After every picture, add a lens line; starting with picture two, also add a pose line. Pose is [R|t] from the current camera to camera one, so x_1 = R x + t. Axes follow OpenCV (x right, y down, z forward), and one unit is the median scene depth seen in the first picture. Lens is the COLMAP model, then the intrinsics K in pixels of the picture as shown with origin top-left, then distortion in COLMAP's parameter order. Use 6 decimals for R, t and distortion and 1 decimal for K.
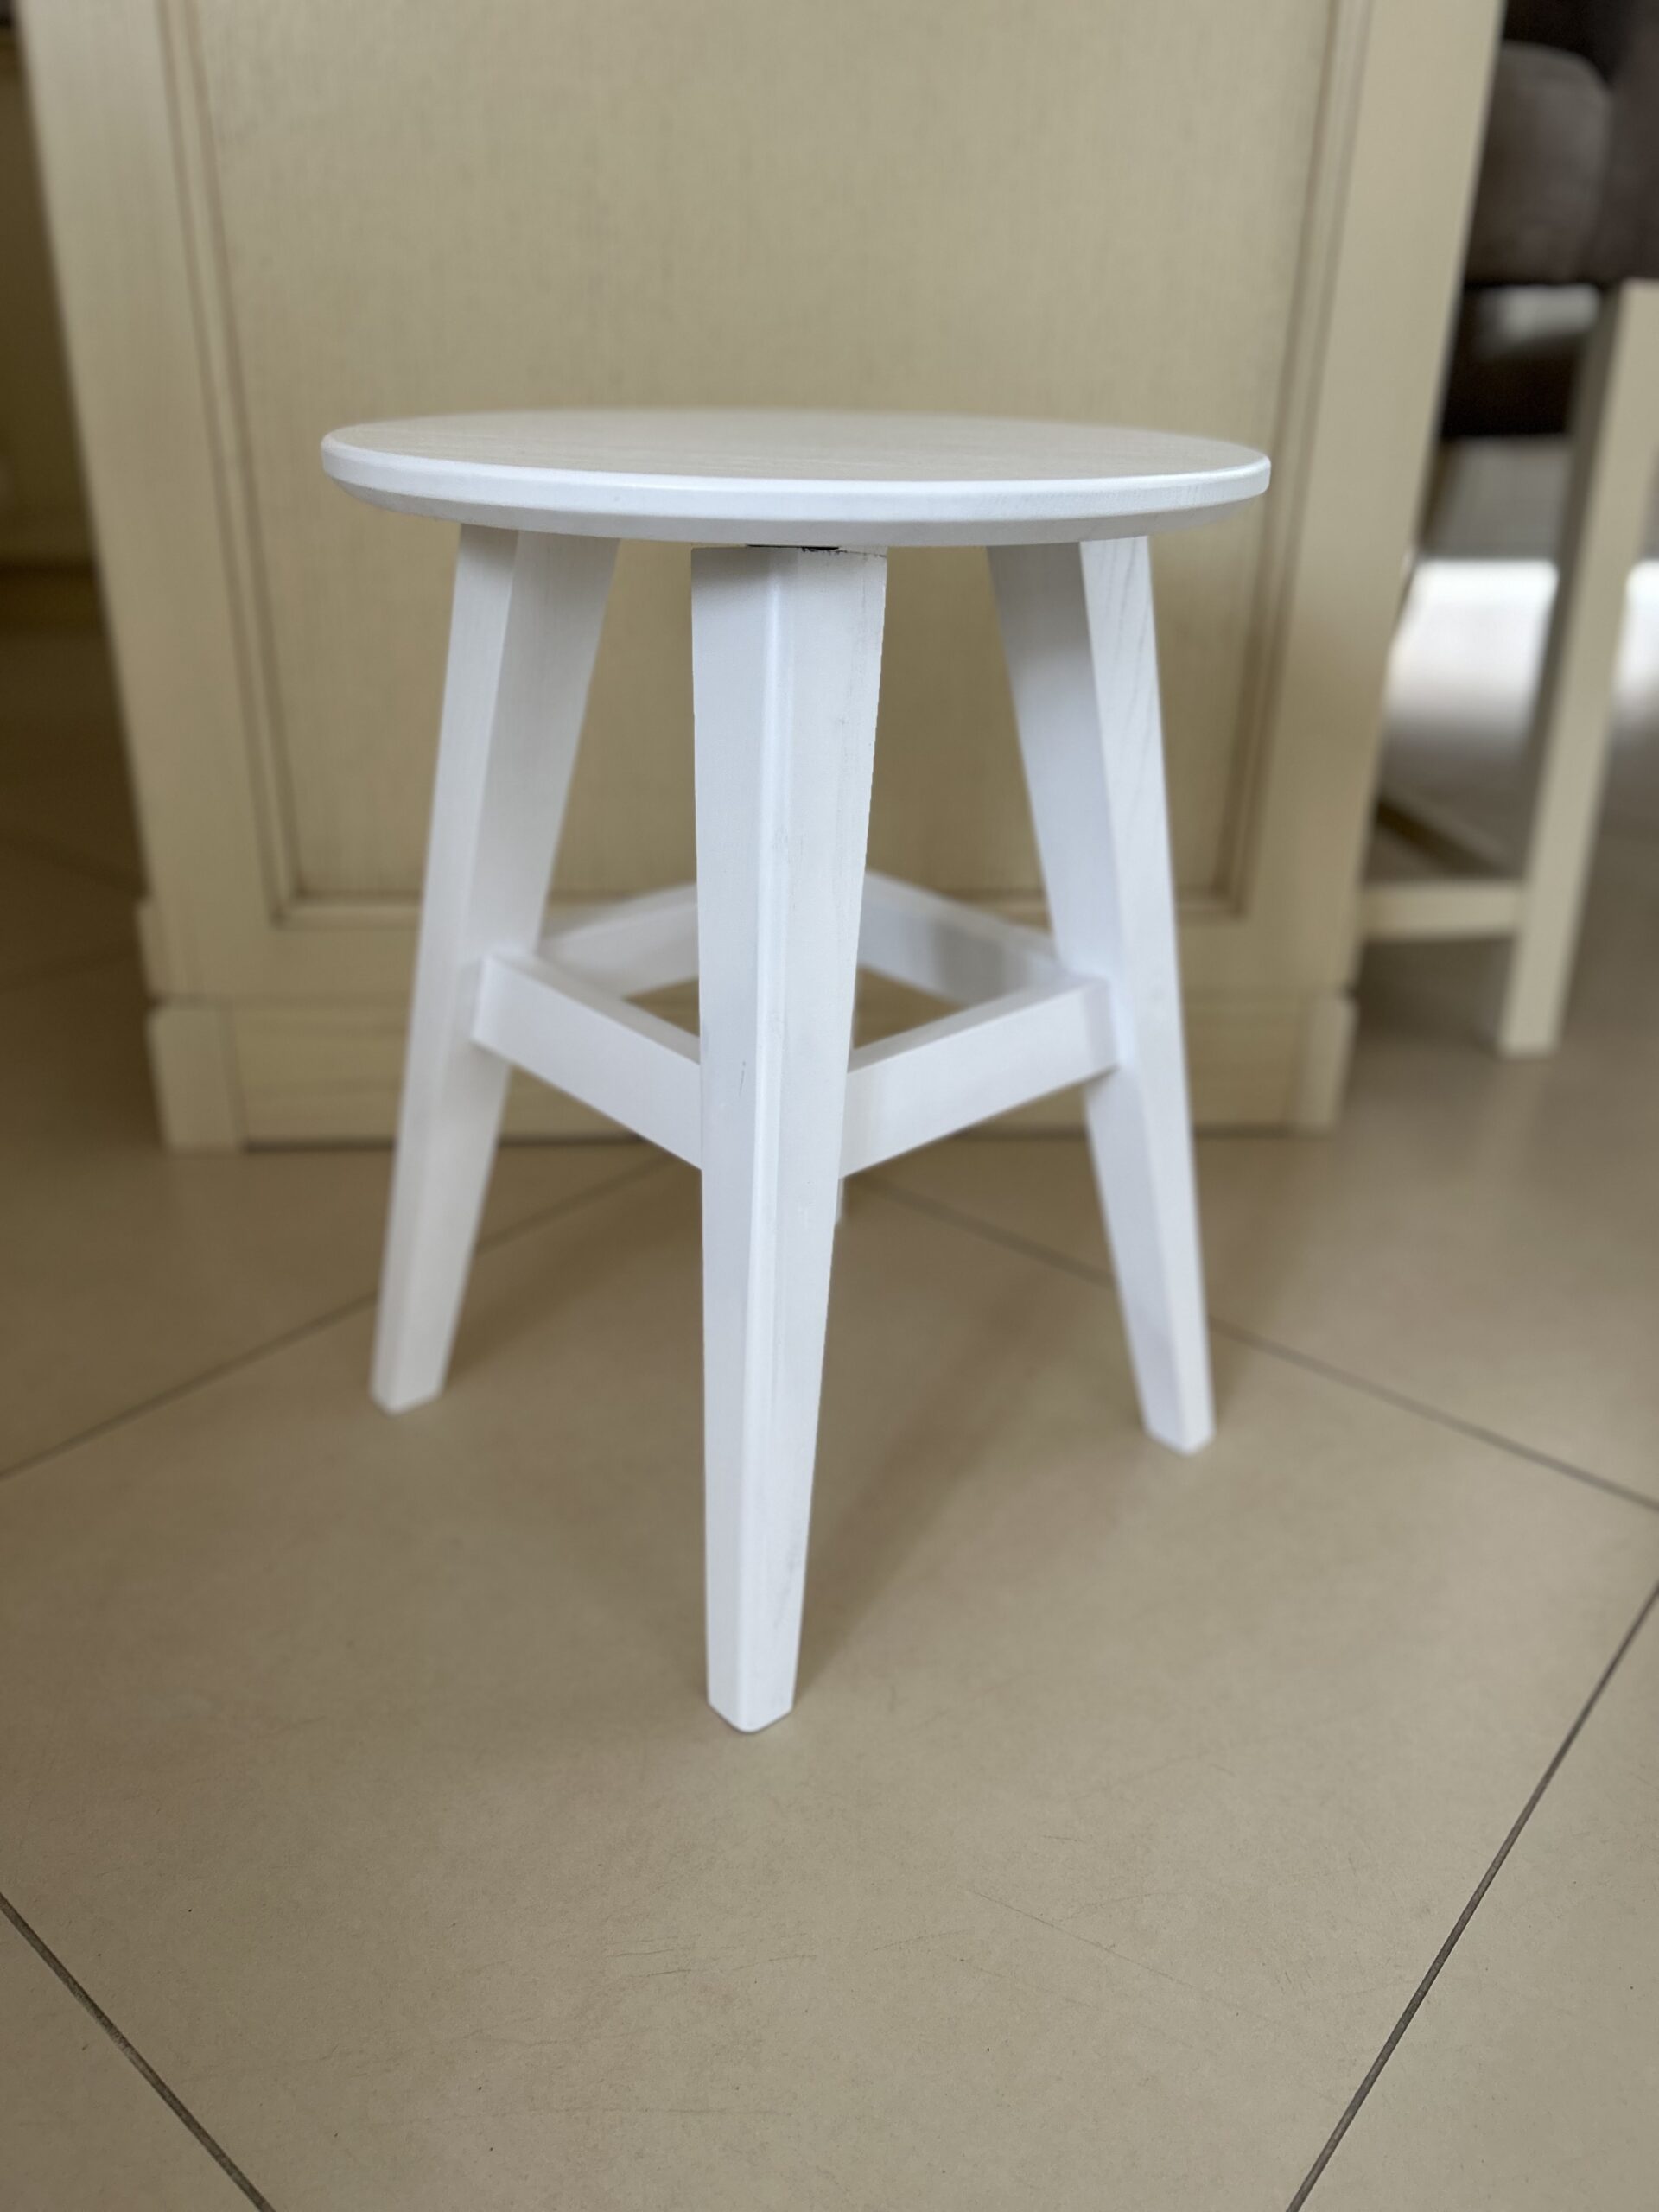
lens RADIAL K [[1671.3, 0, 835.4], [0, 1671.3, 1110.4], [0, 0, 1]] dist [0.046217, -0.059807]
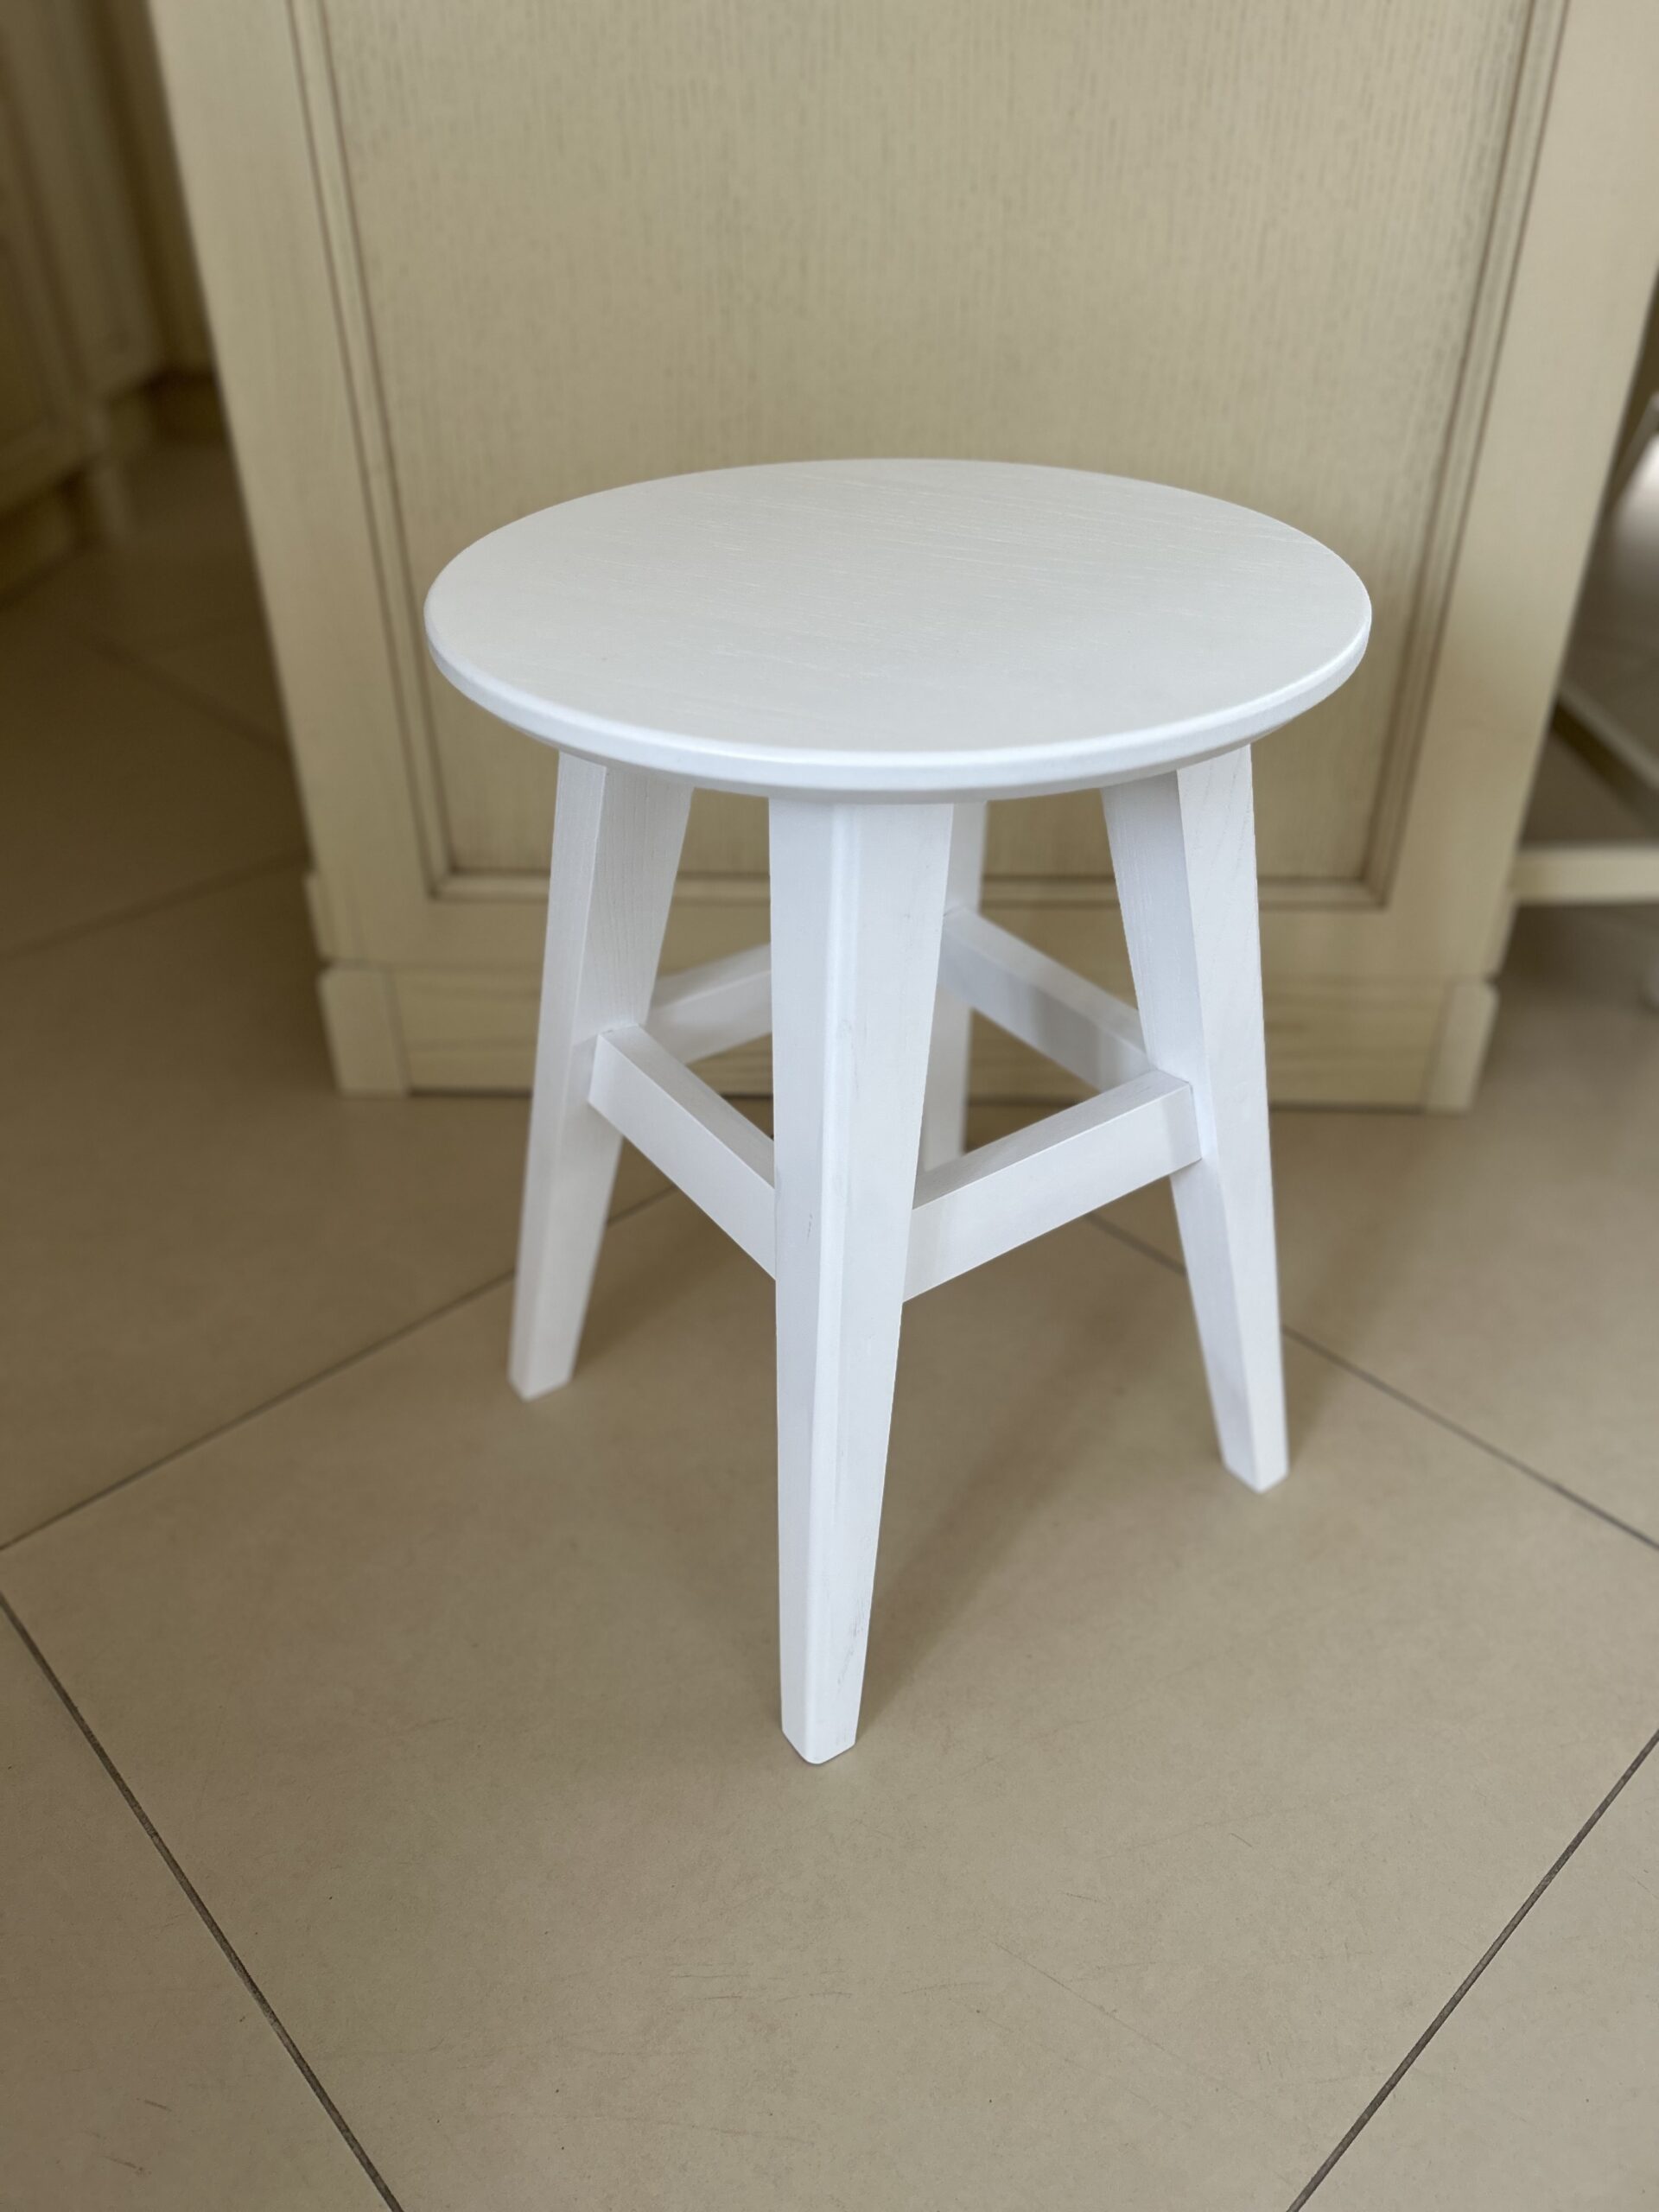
lens RADIAL K [[1671.3, 0, 837.2], [0, 1671.3, 1098.5], [0, 0, 1]] dist [0.046217, -0.059807]
pose [[0.991954, 0.045863, -0.118001, 0.068529], [-0.026618, 0.986795, 0.159772, -0.224550], [0.123771, -0.155346, 0.980076, -0.026030]]
